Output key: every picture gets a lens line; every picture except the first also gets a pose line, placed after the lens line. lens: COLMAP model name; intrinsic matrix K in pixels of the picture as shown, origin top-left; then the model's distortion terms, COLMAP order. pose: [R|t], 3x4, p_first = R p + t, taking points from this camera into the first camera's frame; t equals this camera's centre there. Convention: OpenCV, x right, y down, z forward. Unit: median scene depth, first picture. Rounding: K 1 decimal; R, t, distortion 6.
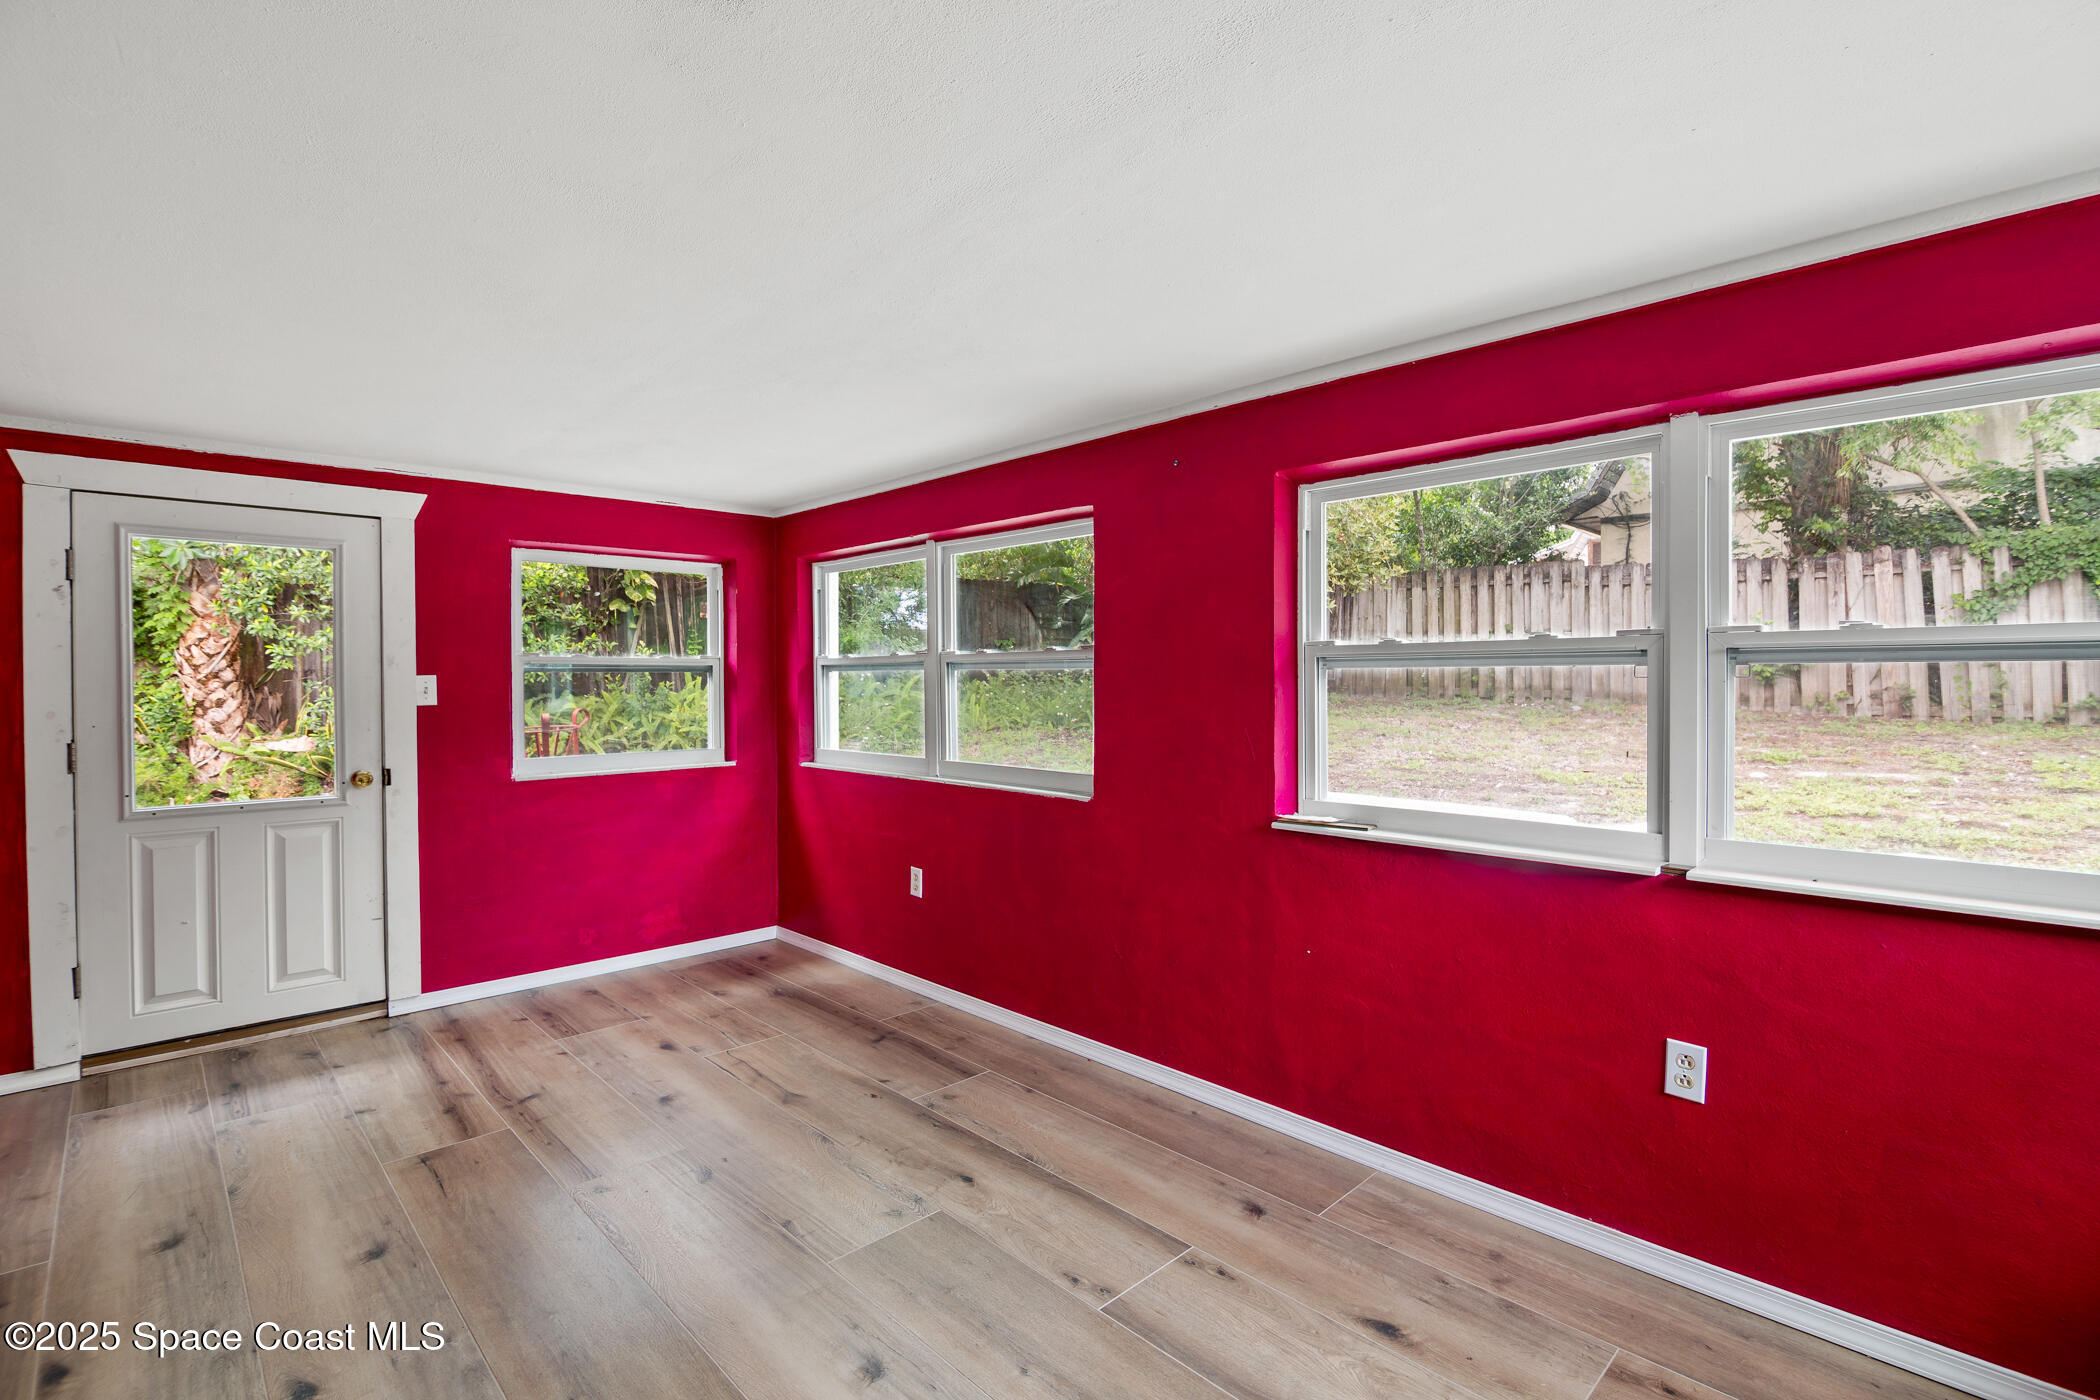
lens RADIAL K [[976.4, 0, 1072.7], [0, 976.4, 685.8], [0, 0, 1]] dist [-0.014876, -0.000027]
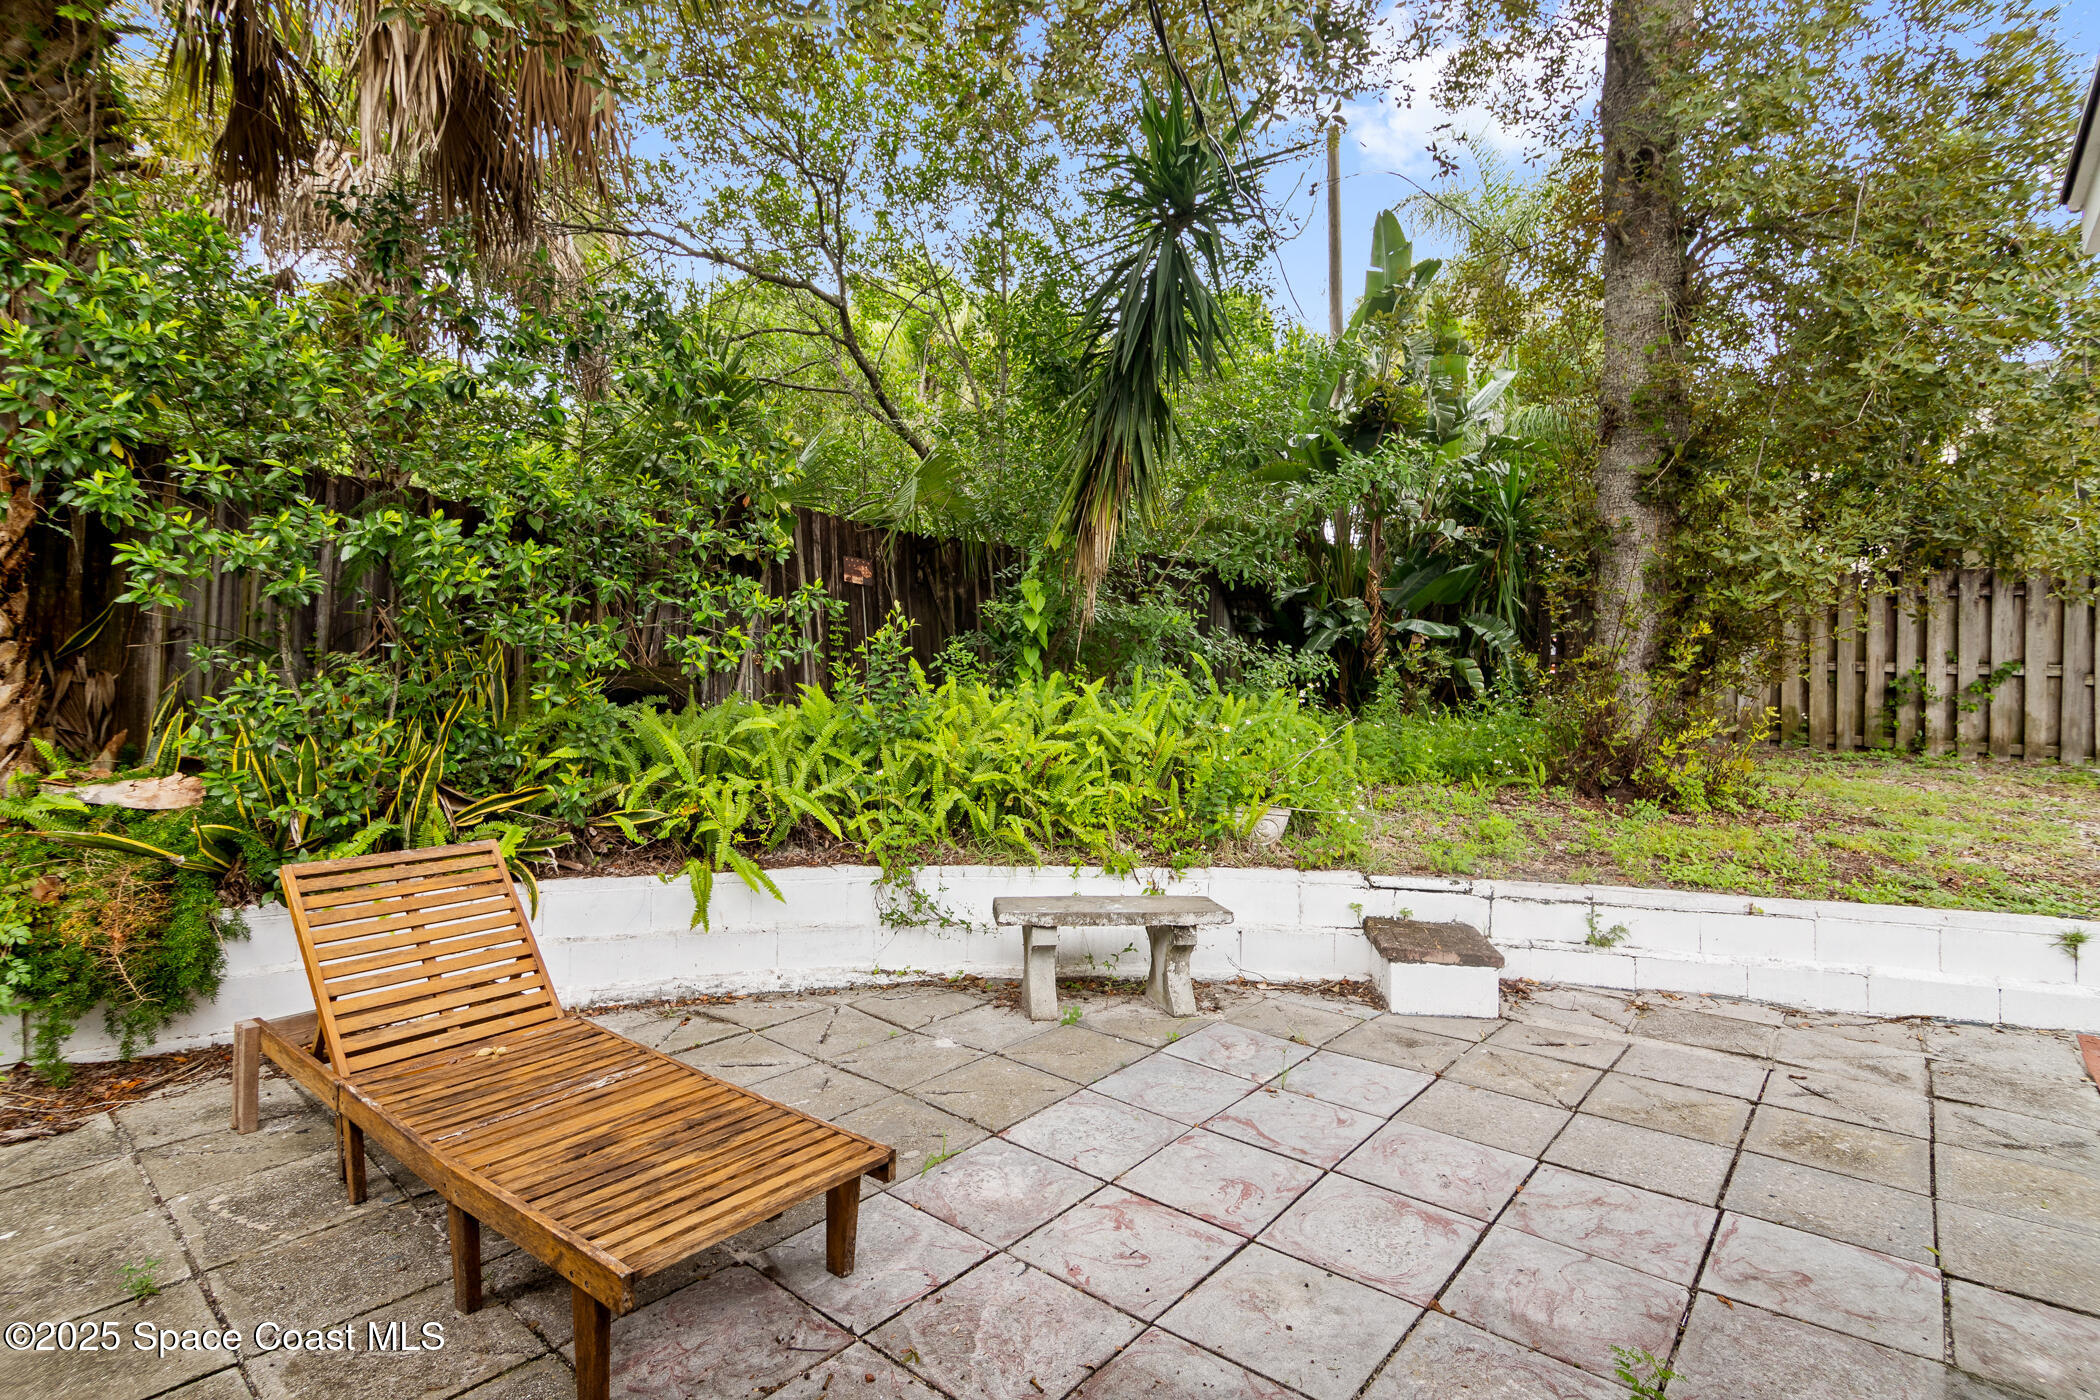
lens RADIAL K [[979.0, 0, 1050.2], [0, 979.0, 663.7], [0, 0, 1]] dist [-0.012371, -0.000802]
pose [[0.991759, 0.041388, 0.121248, -0.460655], [-0.035056, 0.997930, -0.053907, 0.012966], [-0.123228, 0.049212, 0.991157, 0.518967]]
